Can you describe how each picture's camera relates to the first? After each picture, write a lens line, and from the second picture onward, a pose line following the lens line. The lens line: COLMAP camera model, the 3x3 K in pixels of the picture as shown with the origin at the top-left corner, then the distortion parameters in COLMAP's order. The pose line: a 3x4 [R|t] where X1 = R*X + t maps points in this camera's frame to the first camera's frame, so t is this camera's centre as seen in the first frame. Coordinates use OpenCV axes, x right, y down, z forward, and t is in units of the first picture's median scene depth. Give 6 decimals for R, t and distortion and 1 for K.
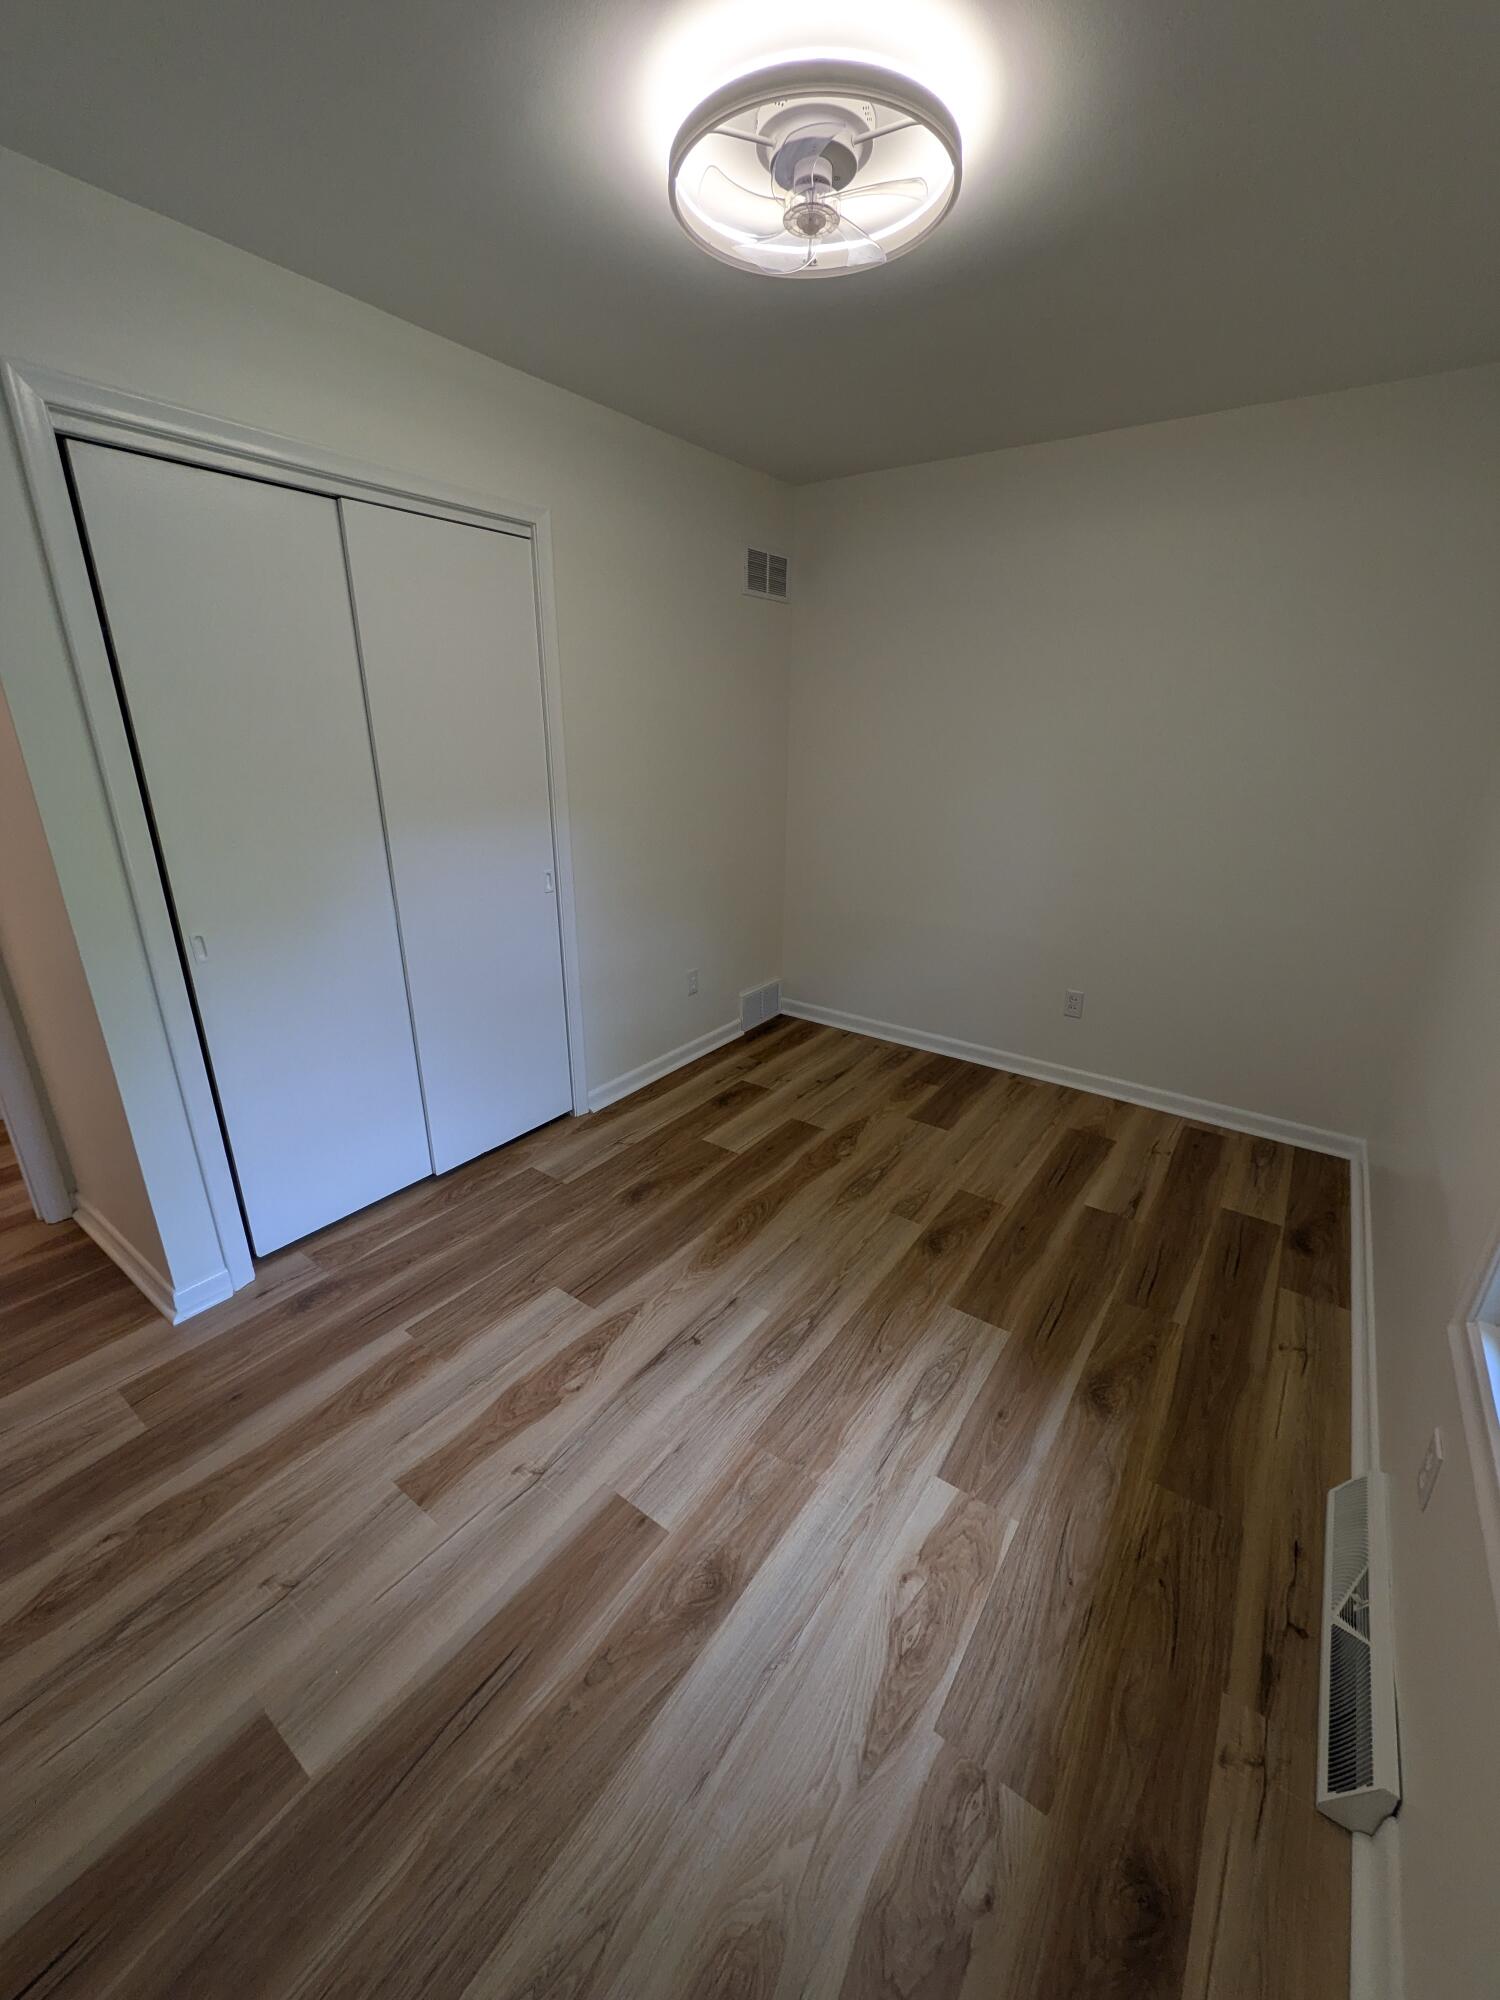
lens RADIAL K [[793.9, 0, 716.0], [0, 793.9, 967.1], [0, 0, 1]] dist [0.003833, 0.000930]
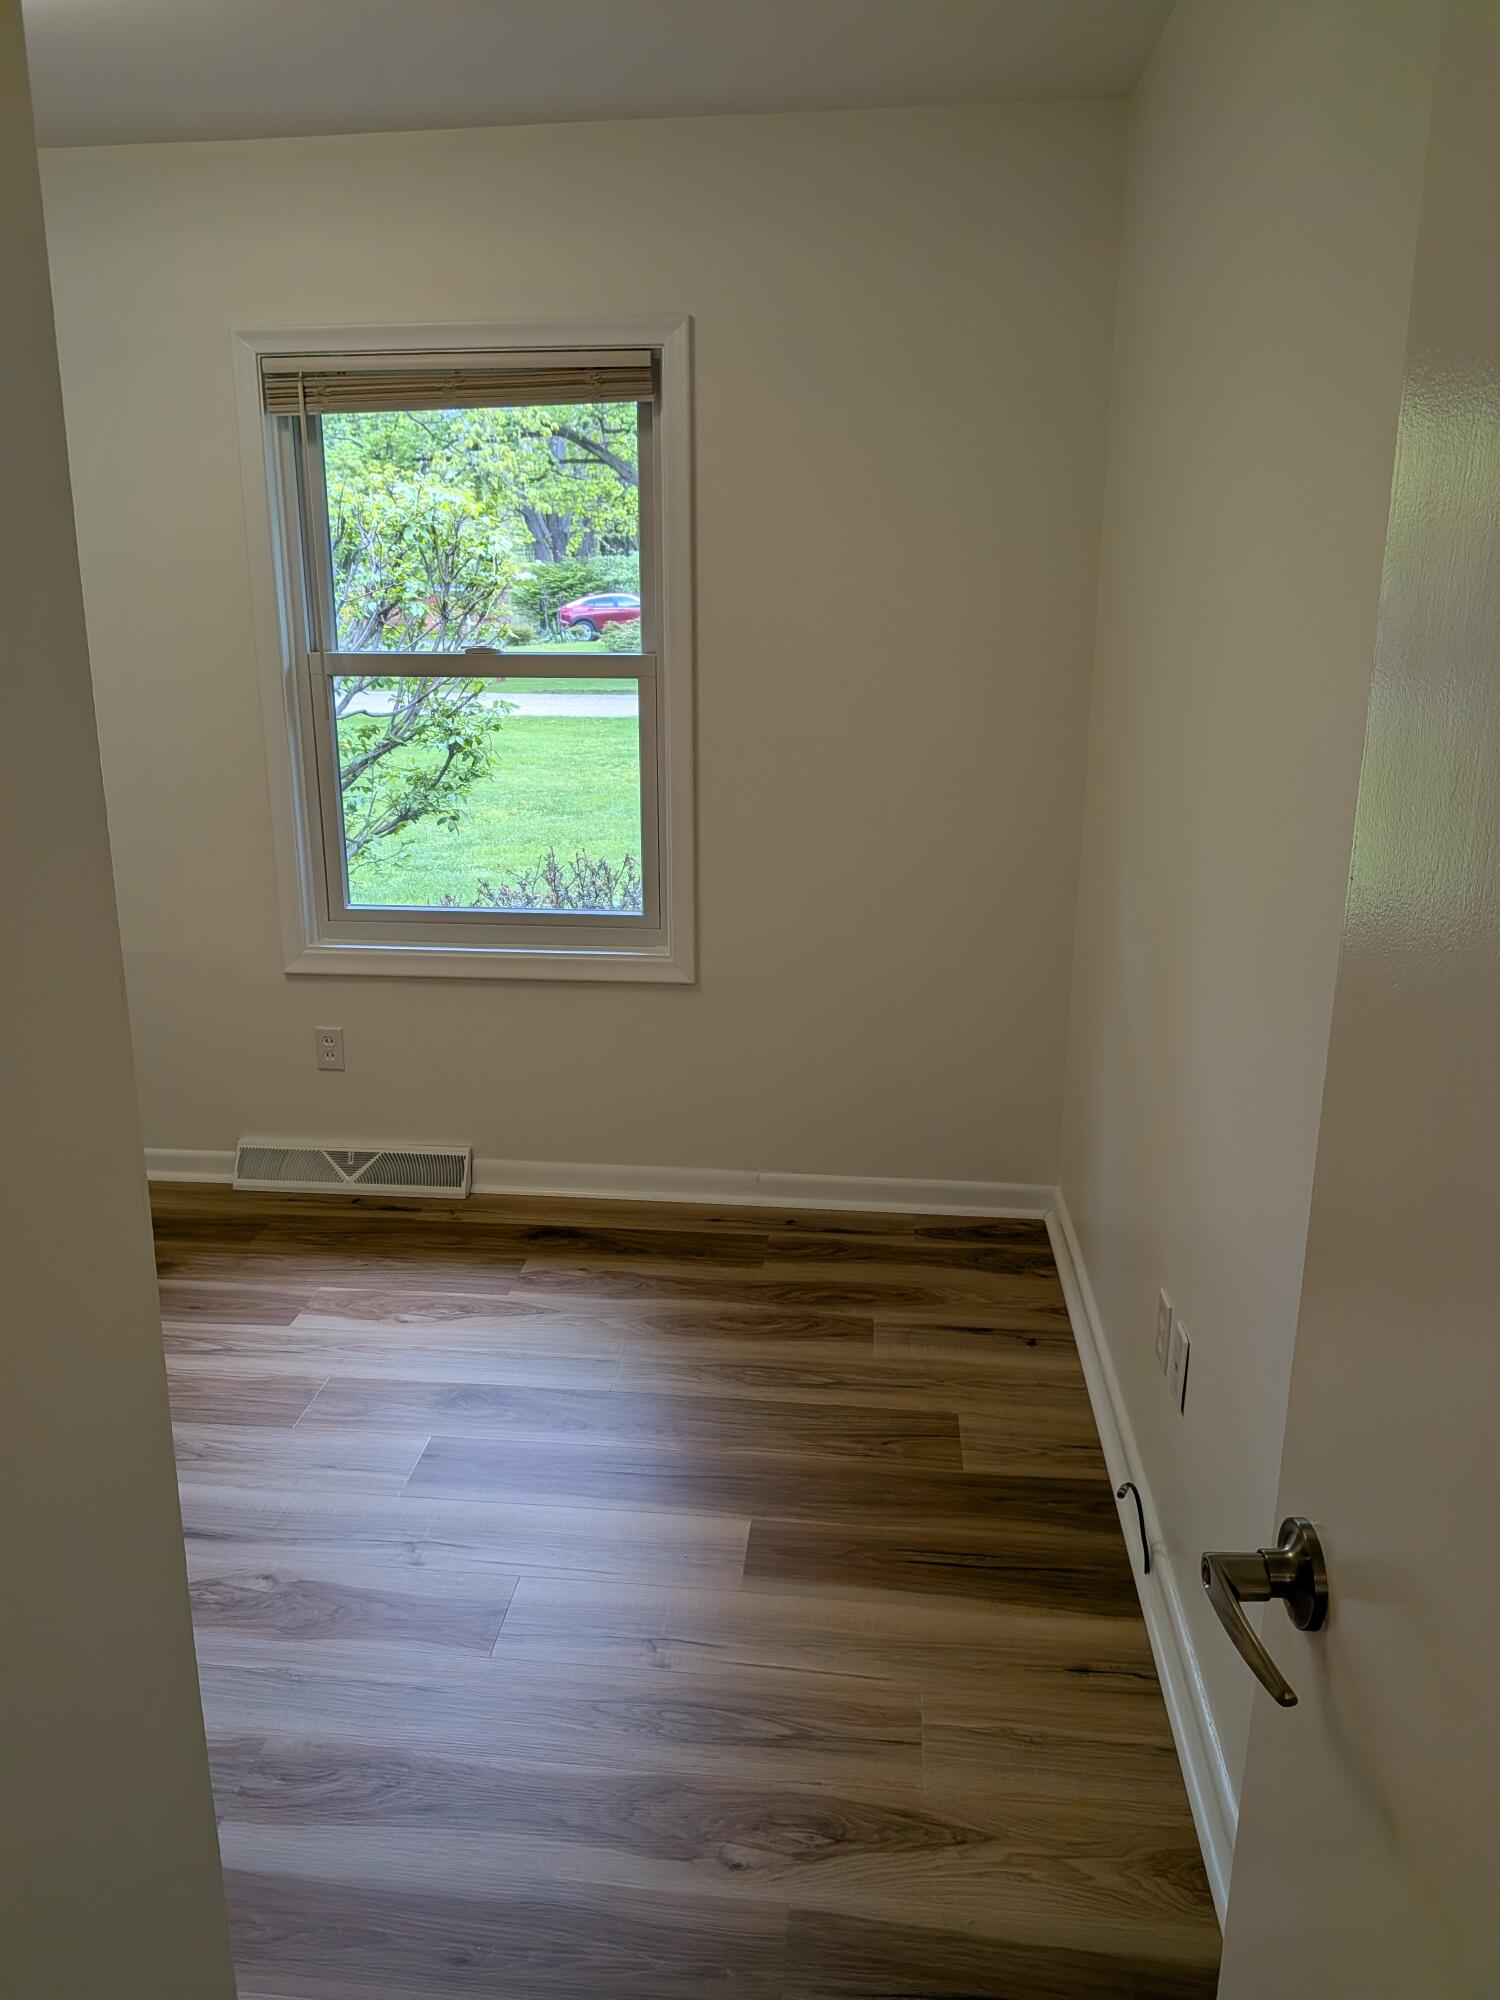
lens RADIAL K [[1442.6, 0, 741.0], [0, 1442.6, 1002.5], [0, 0, 1]] dist [0.062906, -0.100638]
pose [[-0.510656, -0.242702, 0.824819, -1.722515], [0.248885, 0.876531, 0.412007, -0.403890], [-0.822974, 0.415679, -0.387201, 1.284098]]
